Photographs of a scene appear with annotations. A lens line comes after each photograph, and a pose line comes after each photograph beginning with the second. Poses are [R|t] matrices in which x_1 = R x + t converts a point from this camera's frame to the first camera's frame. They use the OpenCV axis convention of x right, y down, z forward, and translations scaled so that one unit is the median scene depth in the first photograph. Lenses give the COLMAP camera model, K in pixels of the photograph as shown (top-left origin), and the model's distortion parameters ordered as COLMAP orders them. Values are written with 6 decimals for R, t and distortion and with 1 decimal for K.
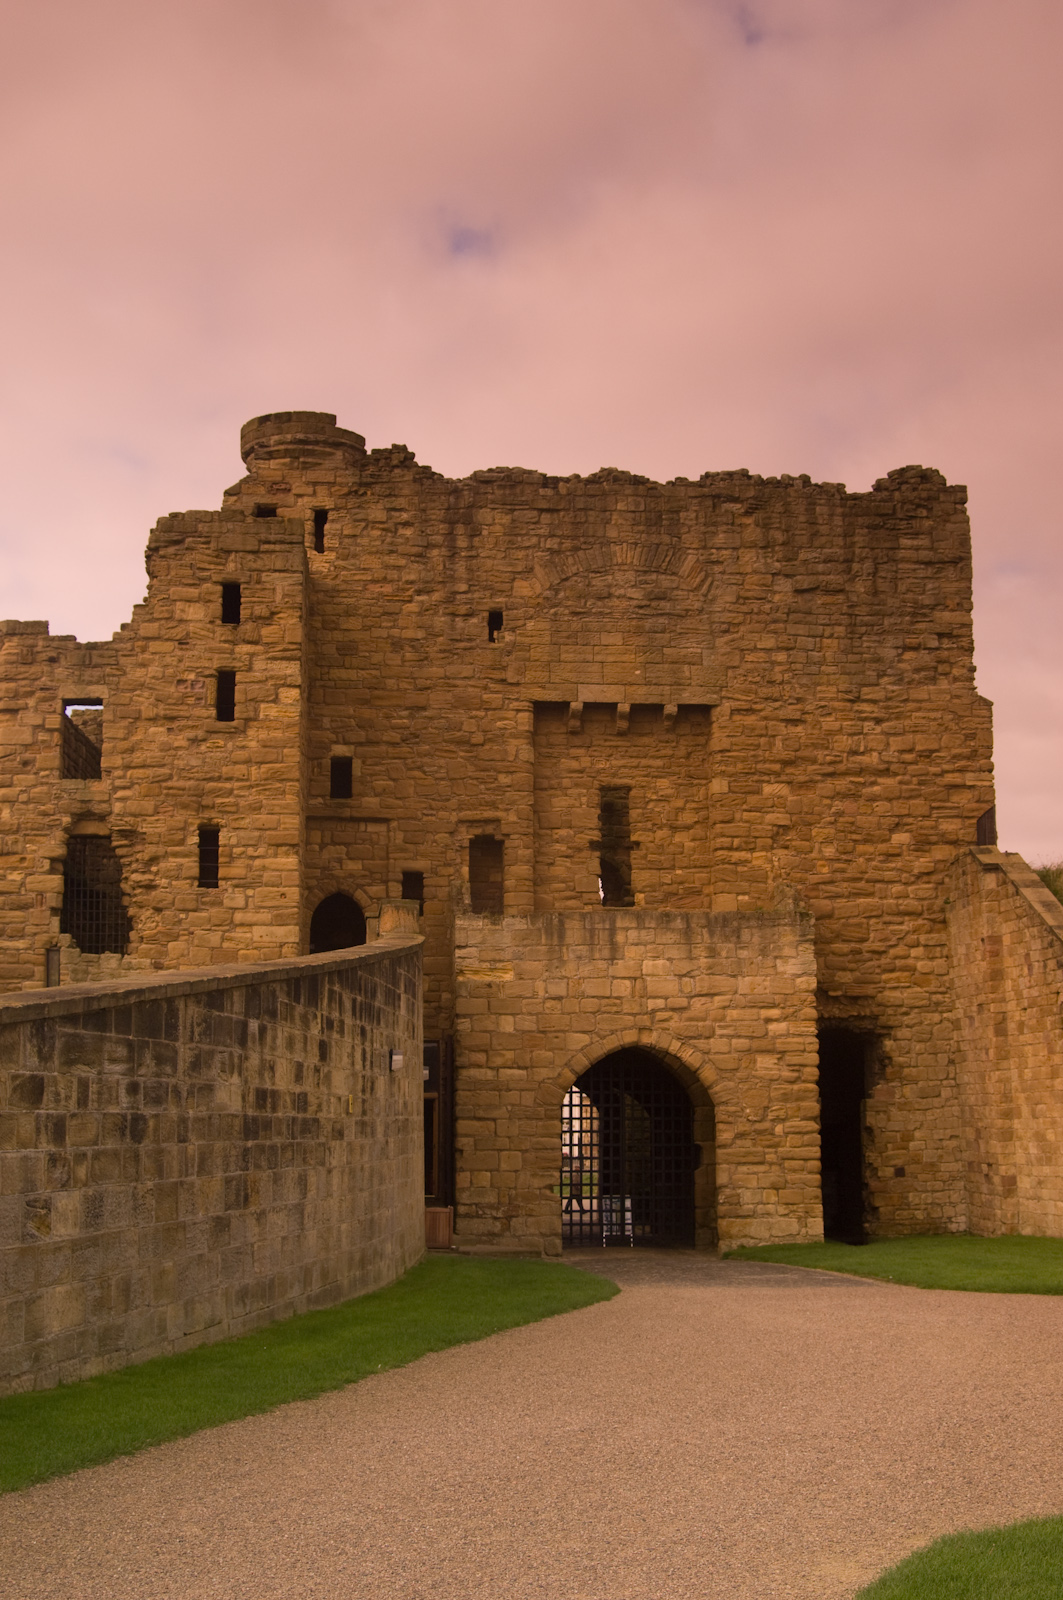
lens RADIAL K [[1998.7, 0, 524.3], [0, 1998.7, 804.0], [0, 0, 1]] dist [-0.095372, 0.000000]
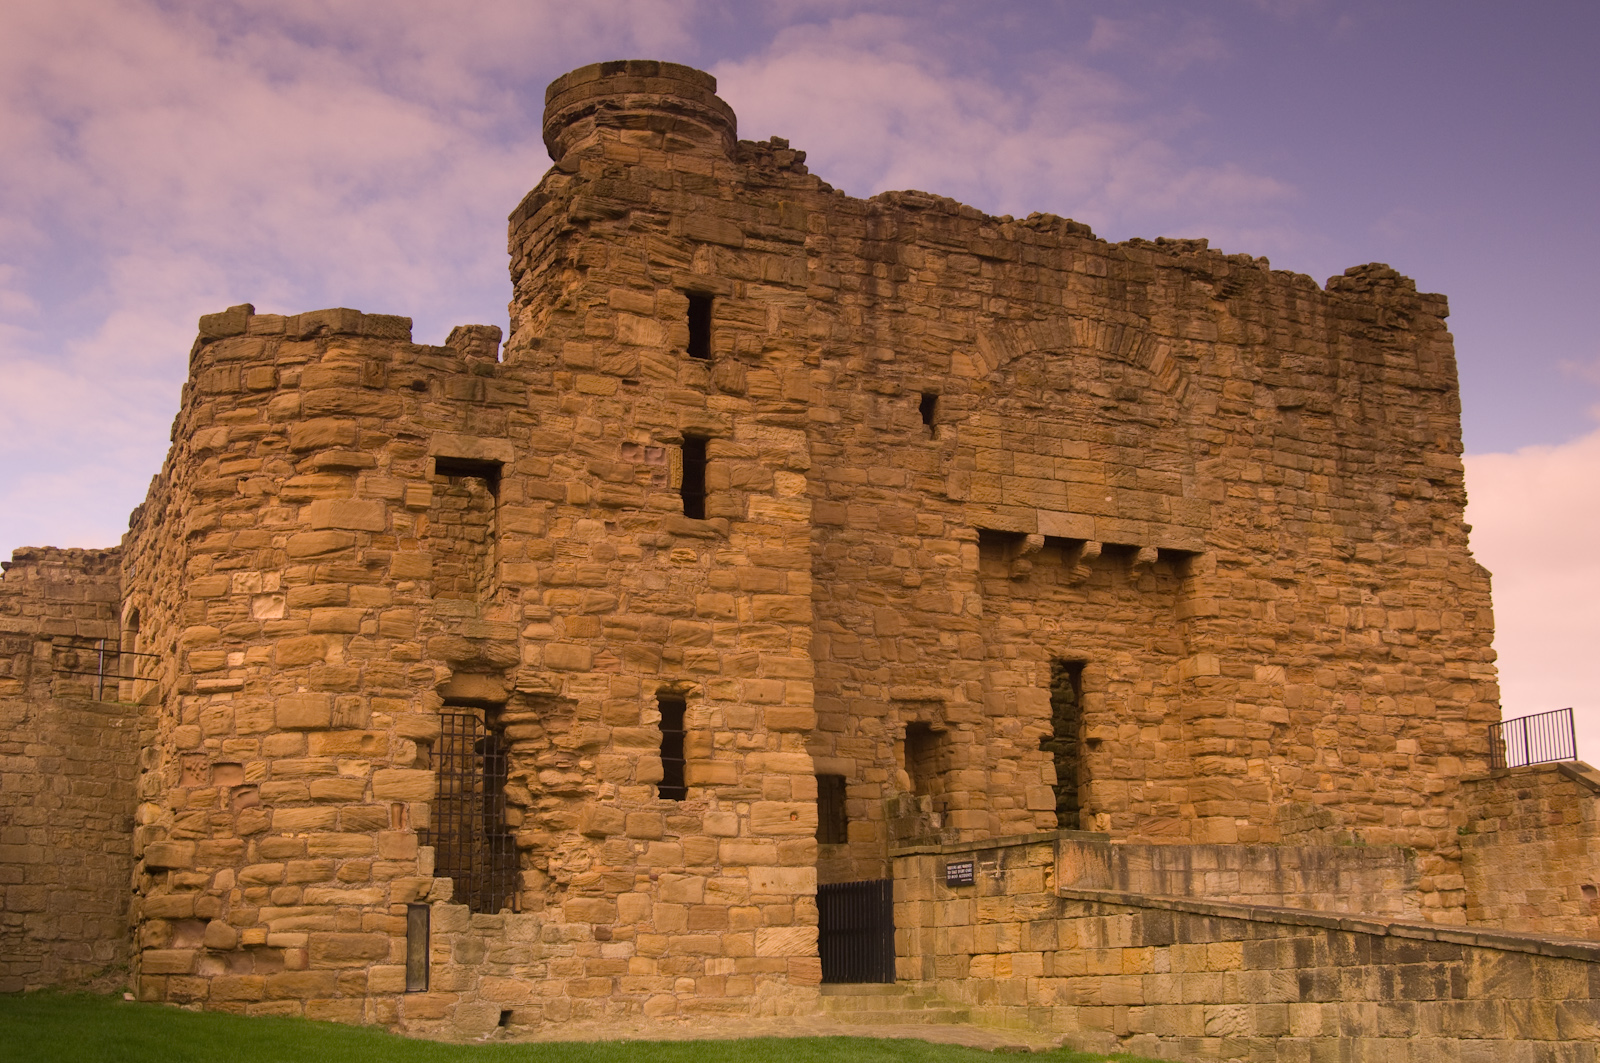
lens RADIAL K [[1998.7, 0, 807.4], [0, 1998.7, 531.6], [0, 0, 1]] dist [-0.095372, 0.000000]
pose [[0.930226, 0.072620, 0.359732, -0.298107], [-0.044642, 0.995338, -0.085492, 0.010740], [-0.364263, 0.063468, 0.929131, 0.386428]]
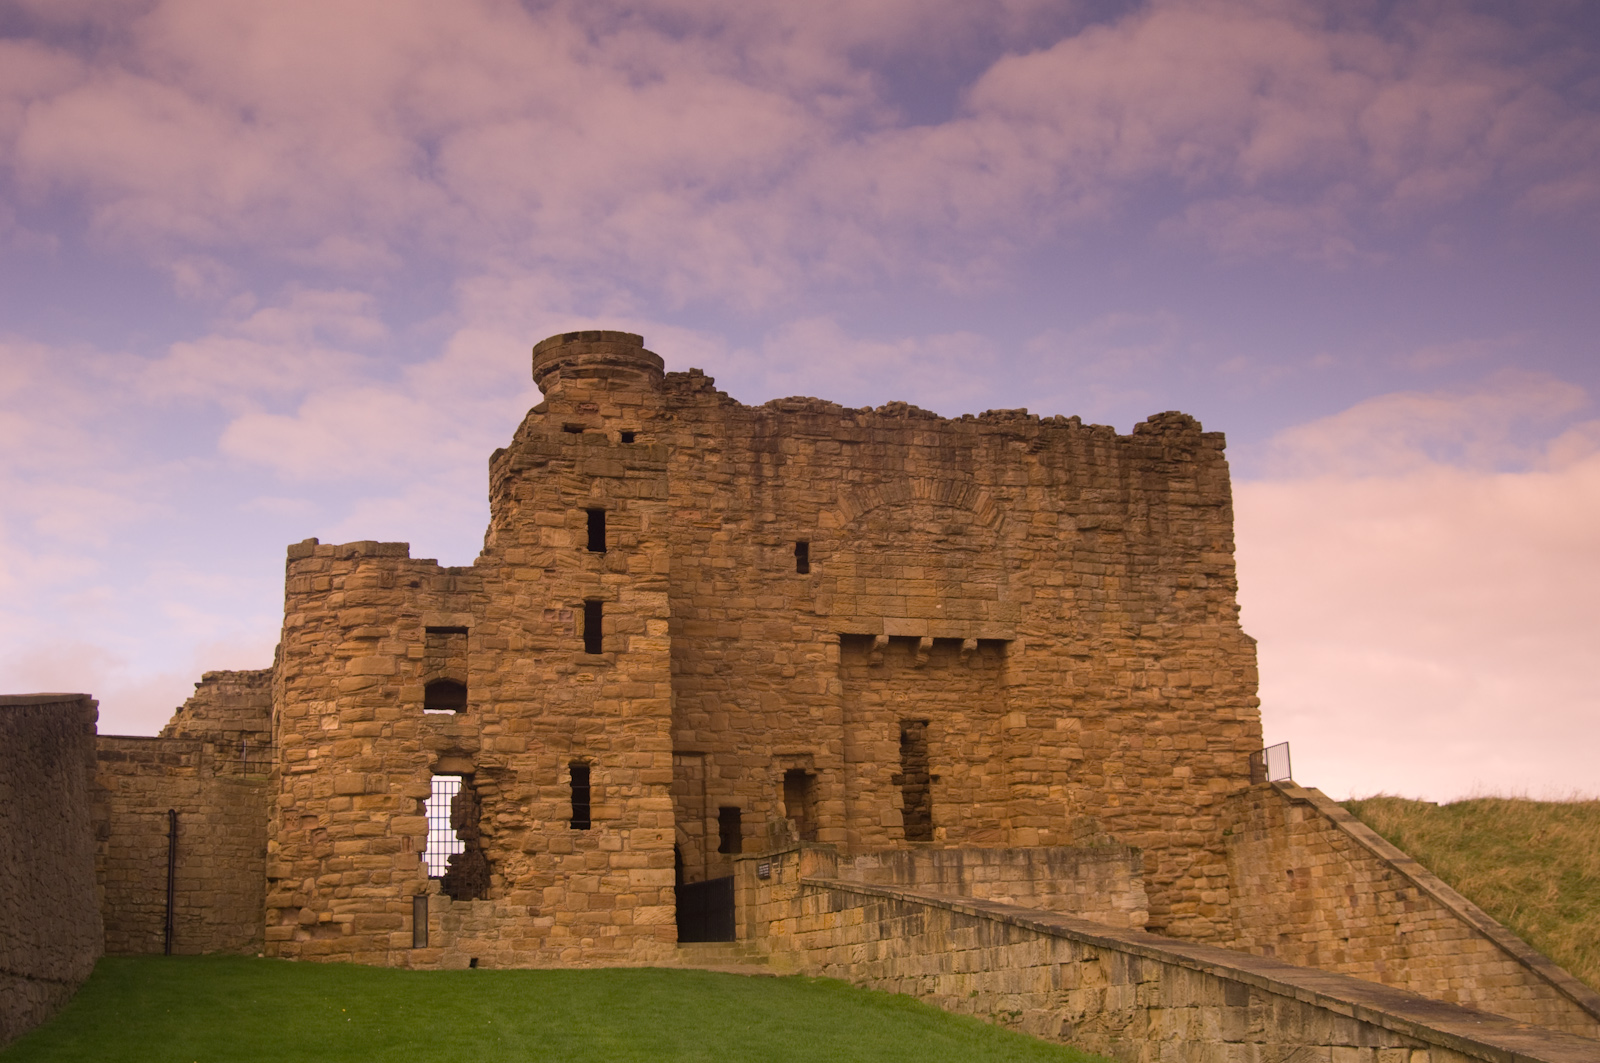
lens RADIAL K [[1998.7, 0, 800.3], [0, 1998.7, 536.6], [0, 0, 1]] dist [-0.095372, 0.000000]
pose [[0.971600, 0.028835, 0.234865, -0.250493], [-0.009276, 0.996426, -0.083957, -0.015980], [-0.236446, 0.079394, 0.968395, 0.039334]]
